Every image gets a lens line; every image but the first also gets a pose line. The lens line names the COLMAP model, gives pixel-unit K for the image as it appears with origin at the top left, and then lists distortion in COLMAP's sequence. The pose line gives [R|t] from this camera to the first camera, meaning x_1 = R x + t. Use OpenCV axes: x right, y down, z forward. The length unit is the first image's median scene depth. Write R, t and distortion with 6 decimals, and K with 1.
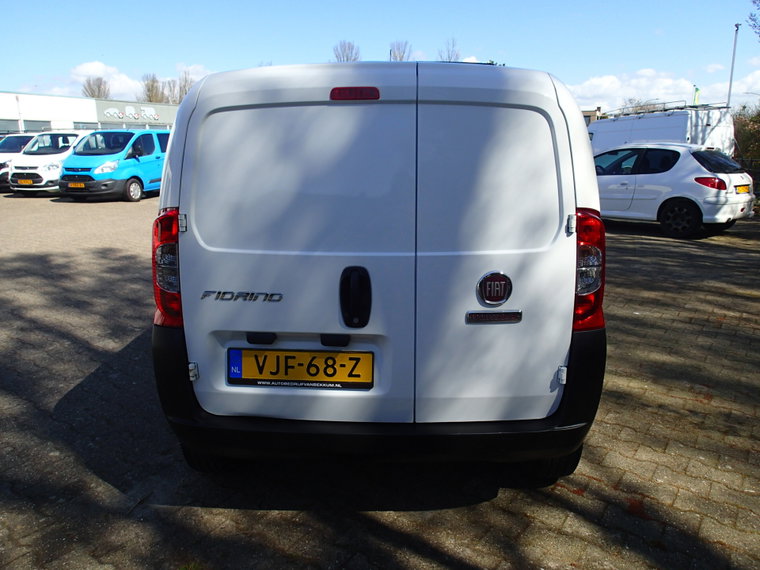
lens RADIAL K [[562.6, 0, 387.9], [0, 562.6, 275.3], [0, 0, 1]] dist [0.000697, -0.003855]
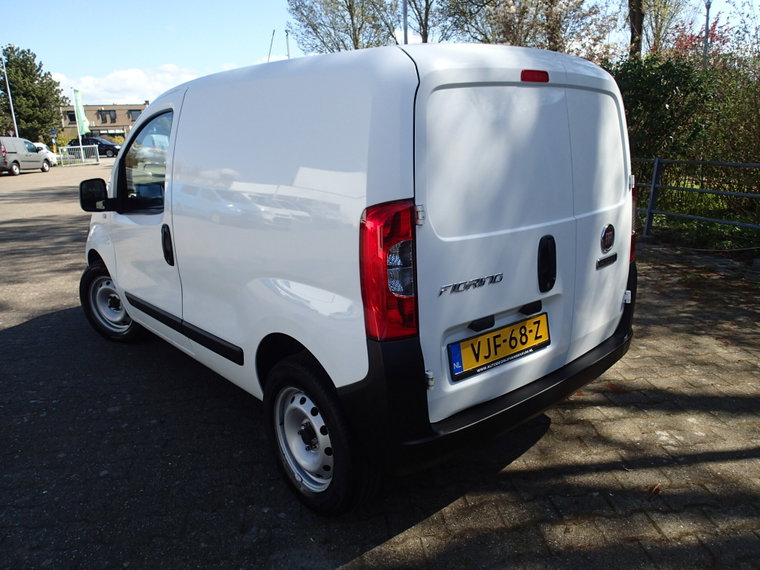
lens RADIAL K [[562.6, 0, 387.9], [0, 562.6, 275.3], [0, 0, 1]] dist [0.000697, -0.003855]
pose [[0.731793, -0.182789, 0.656557, -0.963913], [0.176209, 0.981351, 0.076812, -0.074244], [-0.658354, 0.059481, 0.750355, 0.367962]]
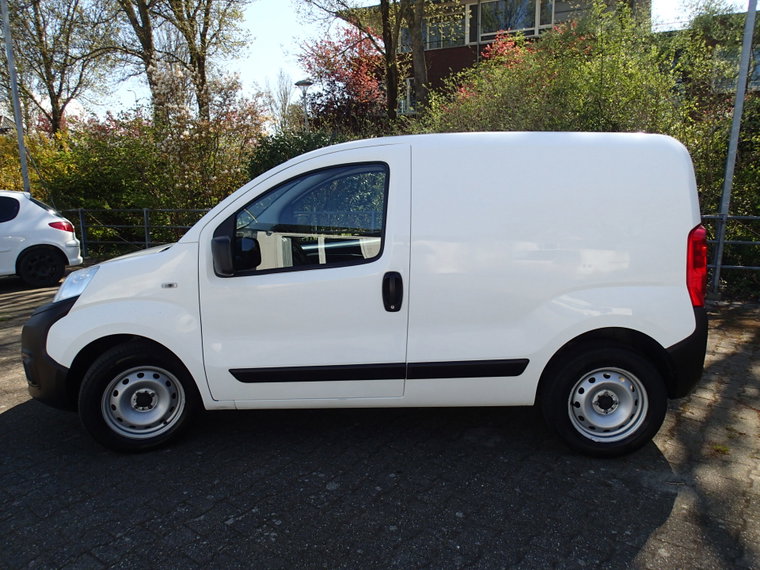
lens RADIAL K [[562.6, 0, 387.9], [0, 562.6, 275.3], [0, 0, 1]] dist [0.000697, -0.003855]
pose [[0.010722, -0.156669, 0.987593, -1.834690], [0.240299, 0.959111, 0.149542, -0.390795], [-0.970640, 0.235715, 0.047931, 1.720710]]
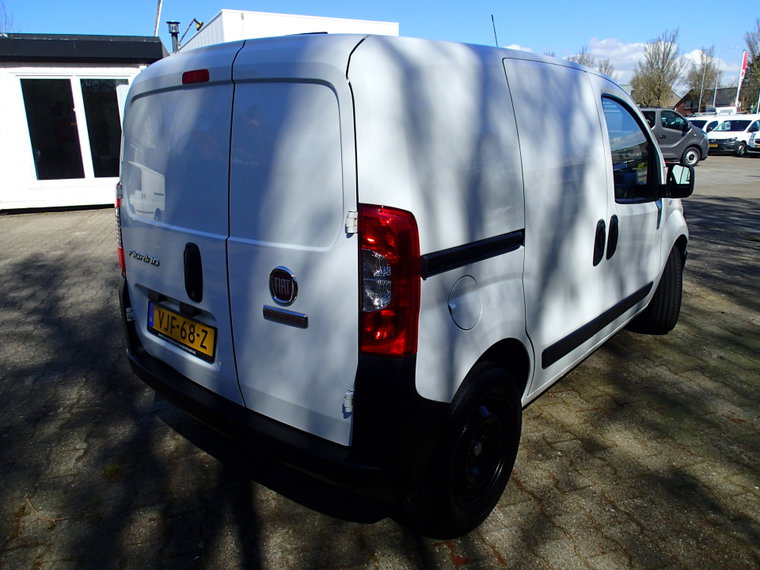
lens RADIAL K [[562.6, 0, 387.9], [0, 562.6, 275.3], [0, 0, 1]] dist [0.000697, -0.003855]
pose [[0.792922, 0.151768, -0.590119, 0.817654], [-0.128900, 0.988345, 0.080986, -0.084616], [0.595532, 0.011850, 0.803244, 0.355159]]
